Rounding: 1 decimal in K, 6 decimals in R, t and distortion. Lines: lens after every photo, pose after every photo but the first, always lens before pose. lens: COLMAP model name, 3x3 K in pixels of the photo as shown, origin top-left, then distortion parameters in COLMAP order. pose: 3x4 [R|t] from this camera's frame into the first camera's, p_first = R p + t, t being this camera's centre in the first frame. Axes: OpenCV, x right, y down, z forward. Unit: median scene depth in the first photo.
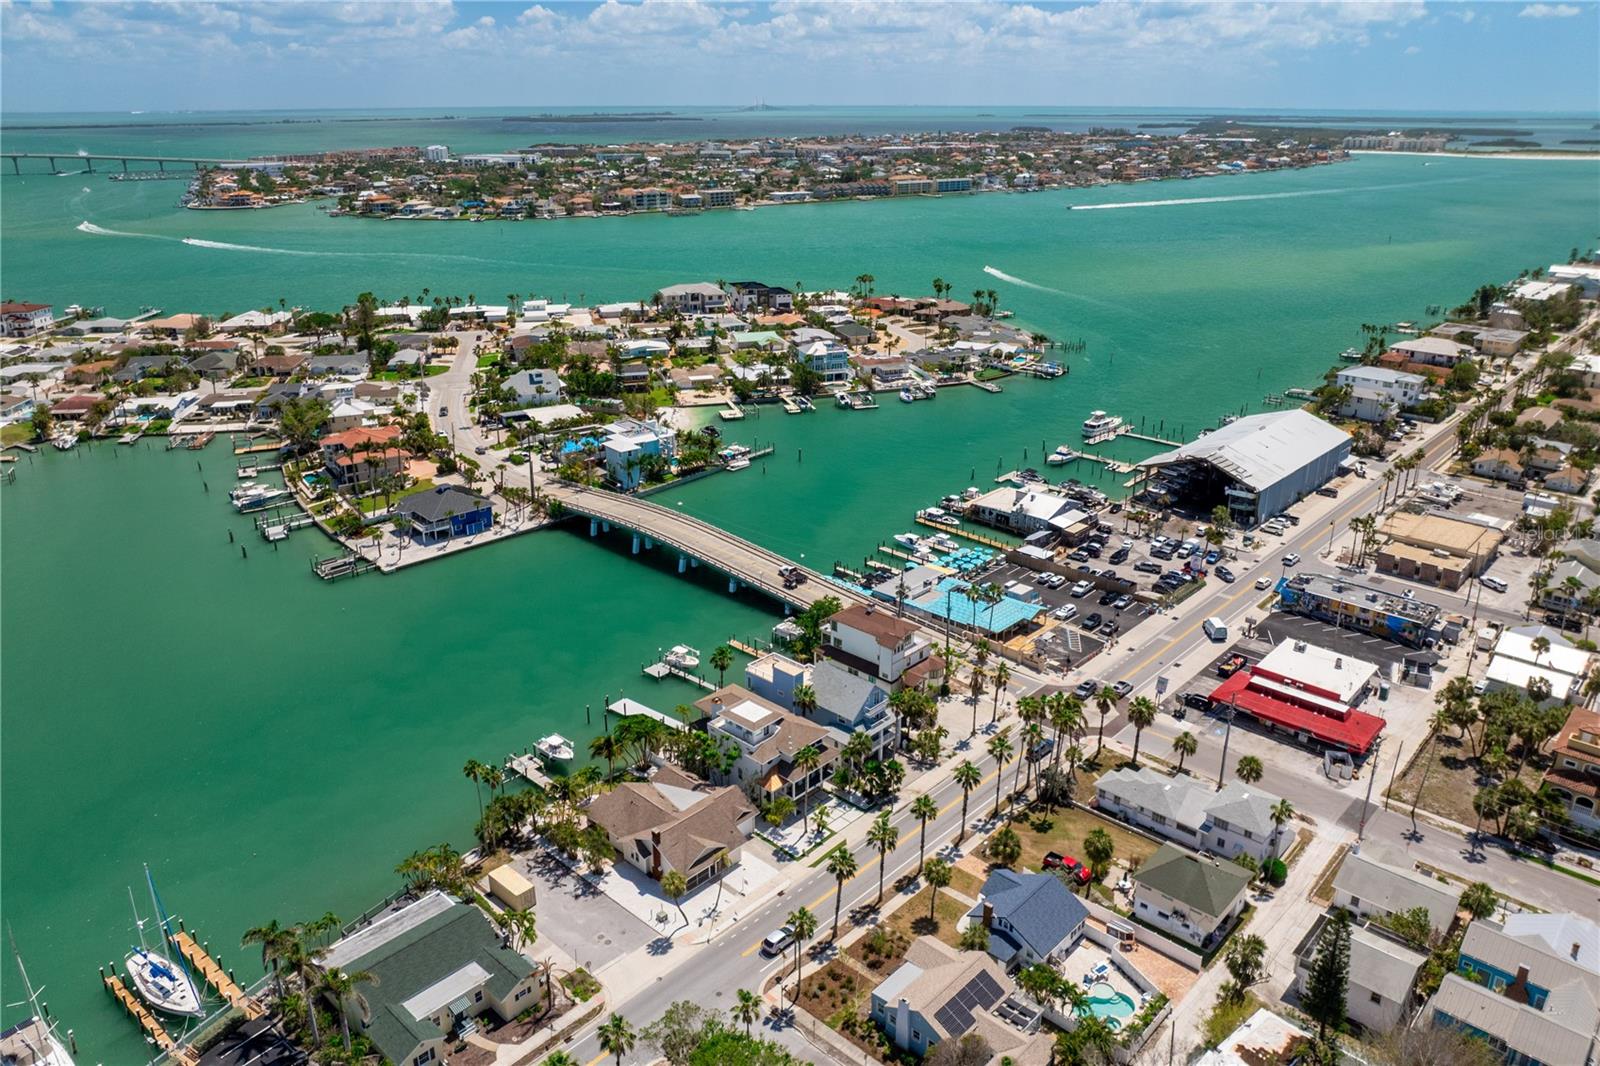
lens RADIAL K [[1129.1, 0, 812.0], [0, 1129.1, 487.5], [0, 0, 1]] dist [-0.034114, -0.005084]
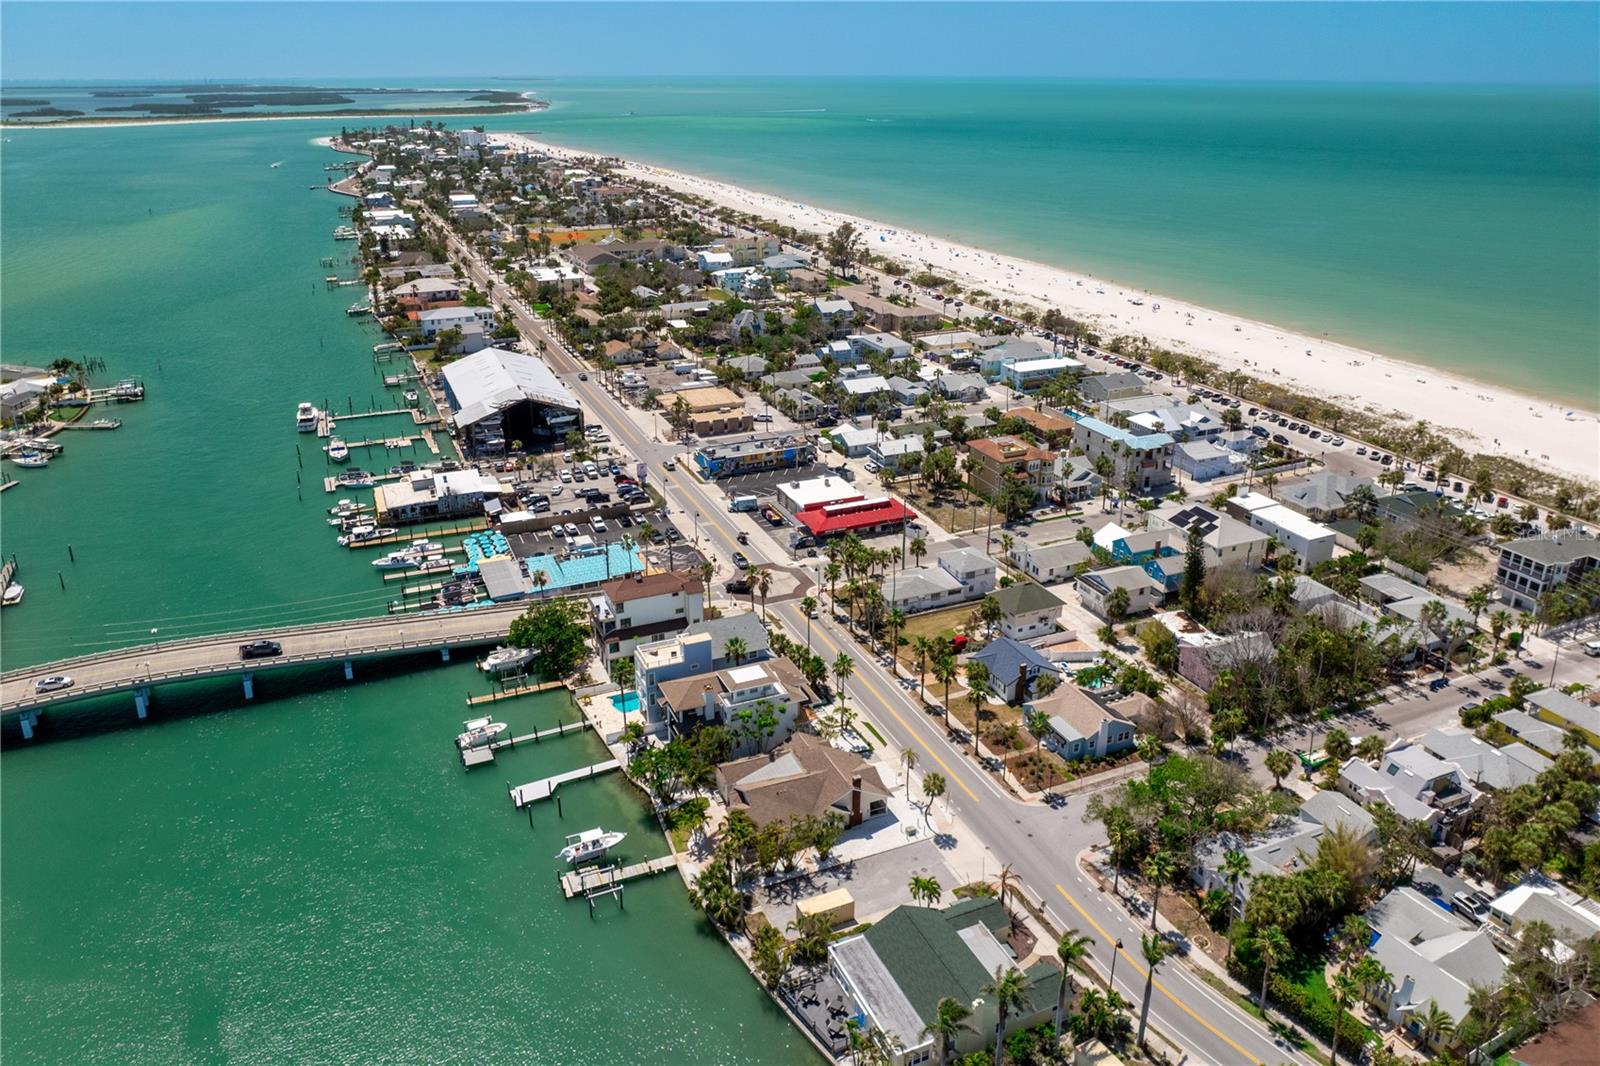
lens RADIAL K [[1129.1, 0, 812.0], [0, 1129.1, 487.5], [0, 0, 1]] dist [-0.034114, -0.005084]
pose [[0.396606, -0.317796, 0.861225, -0.527614], [0.294677, 0.932590, 0.208426, -0.094622], [-0.869407, 0.171120, 0.463518, 0.277894]]
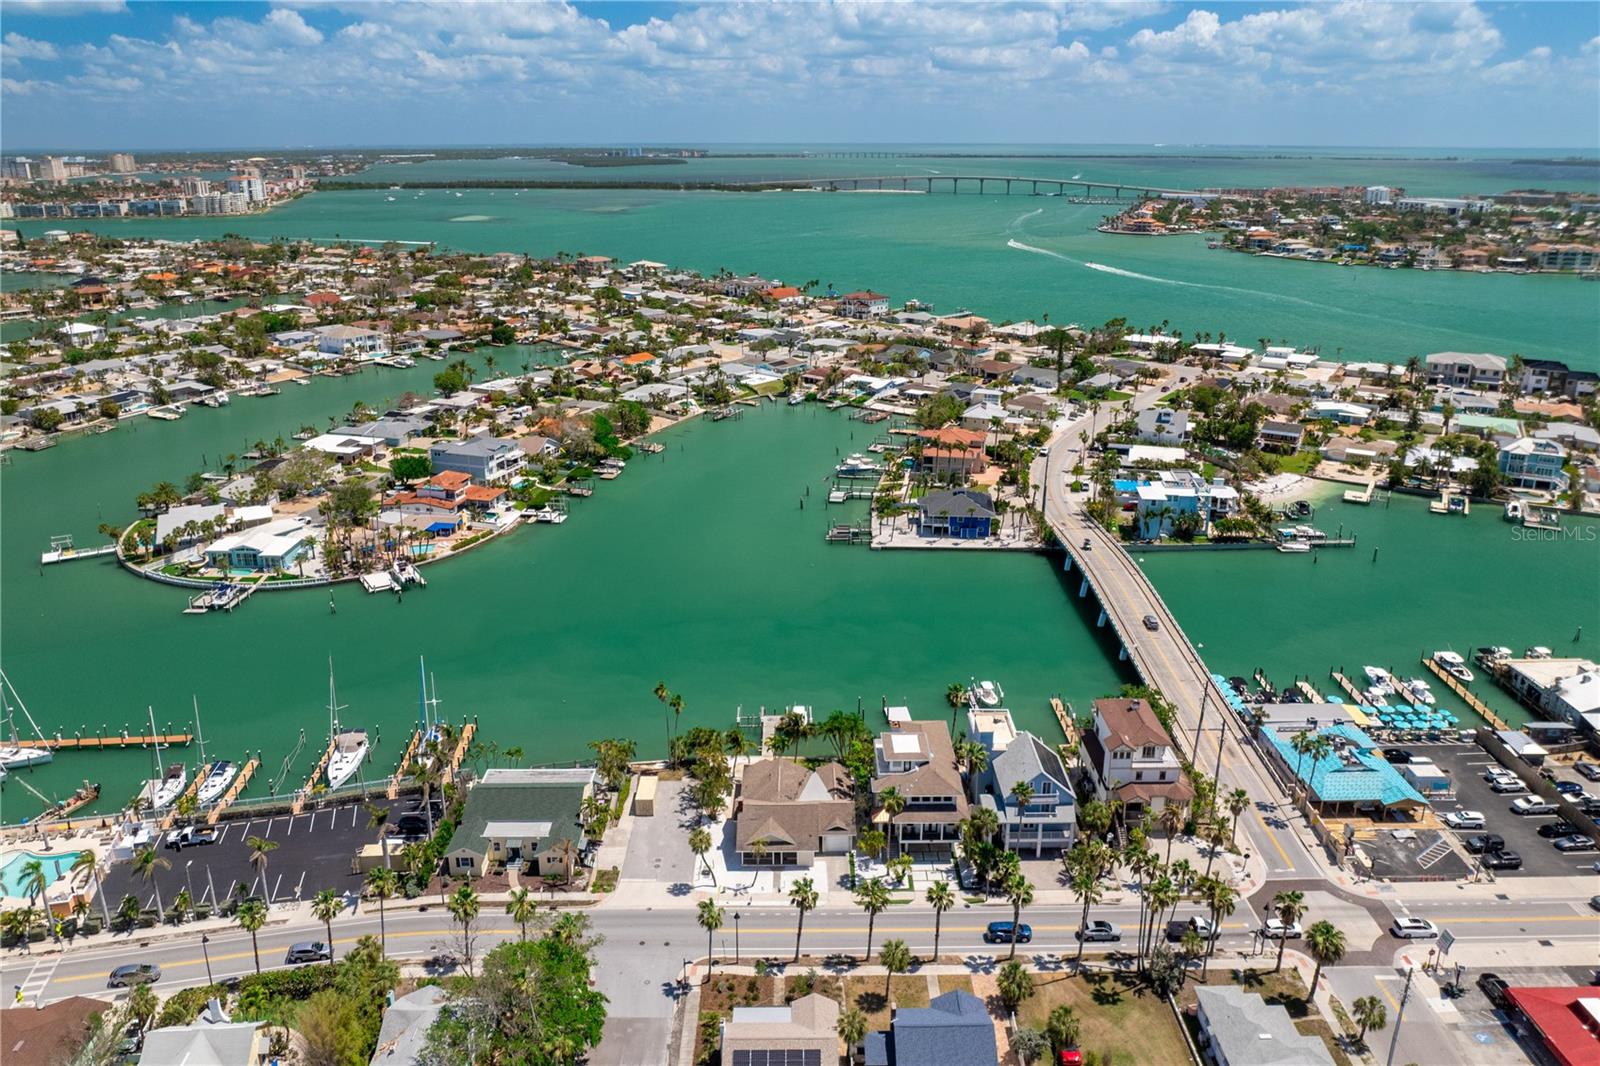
lens RADIAL K [[1129.1, 0, 812.0], [0, 1129.1, 487.5], [0, 0, 1]] dist [-0.034114, -0.005084]
pose [[0.687175, 0.214614, -0.694069, 0.328600], [-0.235540, 0.969580, 0.066605, -0.041907], [0.687249, 0.117712, 0.716821, 0.125653]]
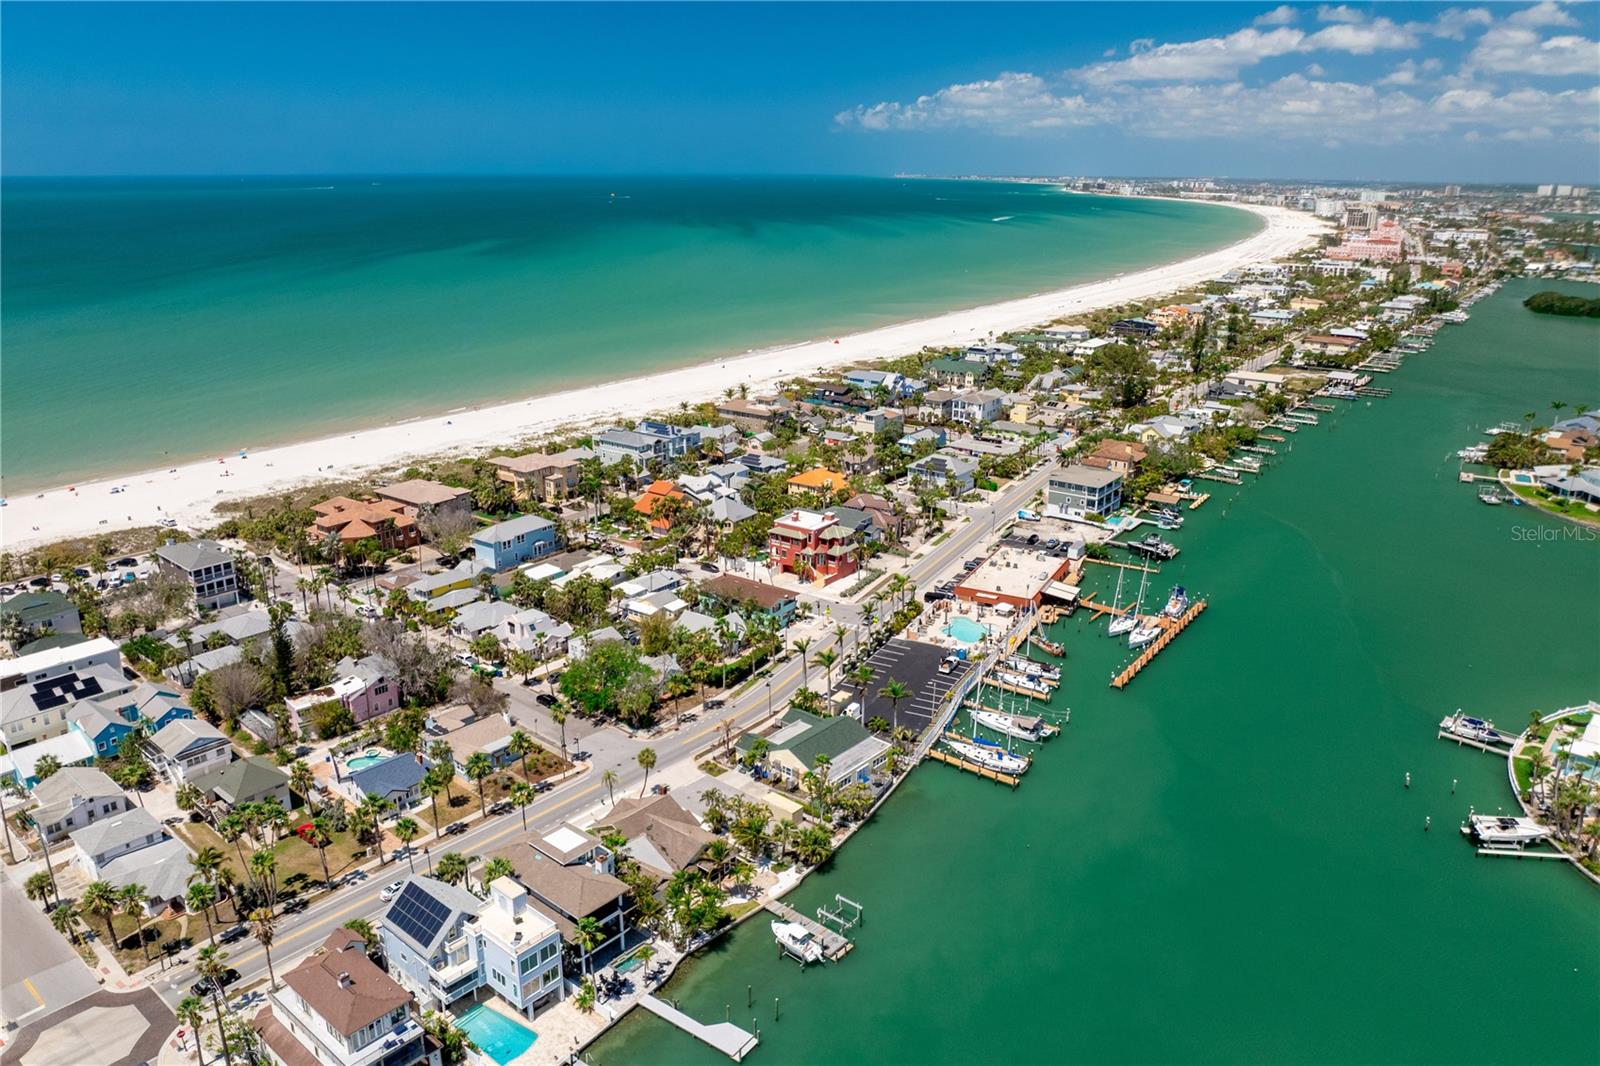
lens RADIAL K [[1134.3, 0, 812.4], [0, 1134.3, 507.1], [0, 0, 1]] dist [-0.037132, 0.001624]
pose [[-0.998898, 0.005888, -0.046571, -0.132951], [-0.022307, 0.813382, 0.581302, -0.350012], [0.041303, 0.581700, -0.812354, 0.990775]]
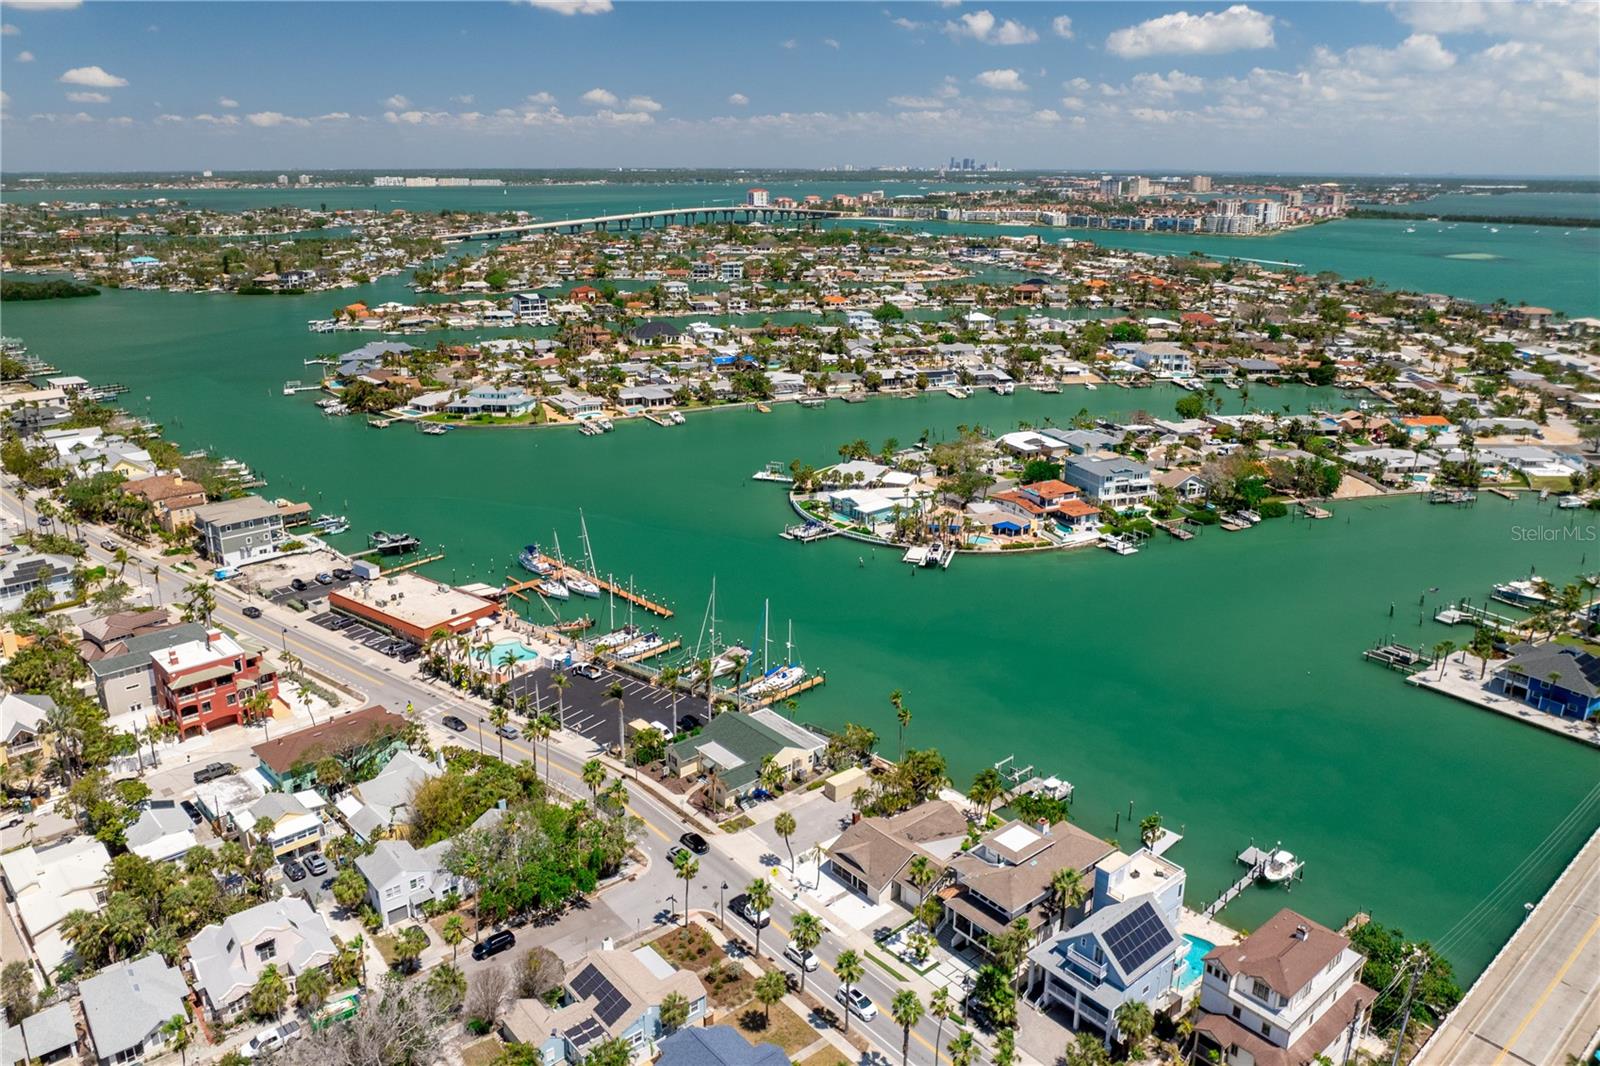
lens RADIAL K [[1129.1, 0, 812.0], [0, 1129.1, 487.5], [0, 0, 1]] dist [-0.034114, -0.005084]
pose [[-0.122892, 0.273406, -0.954016, 0.457784], [-0.324726, 0.897308, 0.298984, -0.163873], [0.937790, 0.346537, -0.021490, 0.476770]]
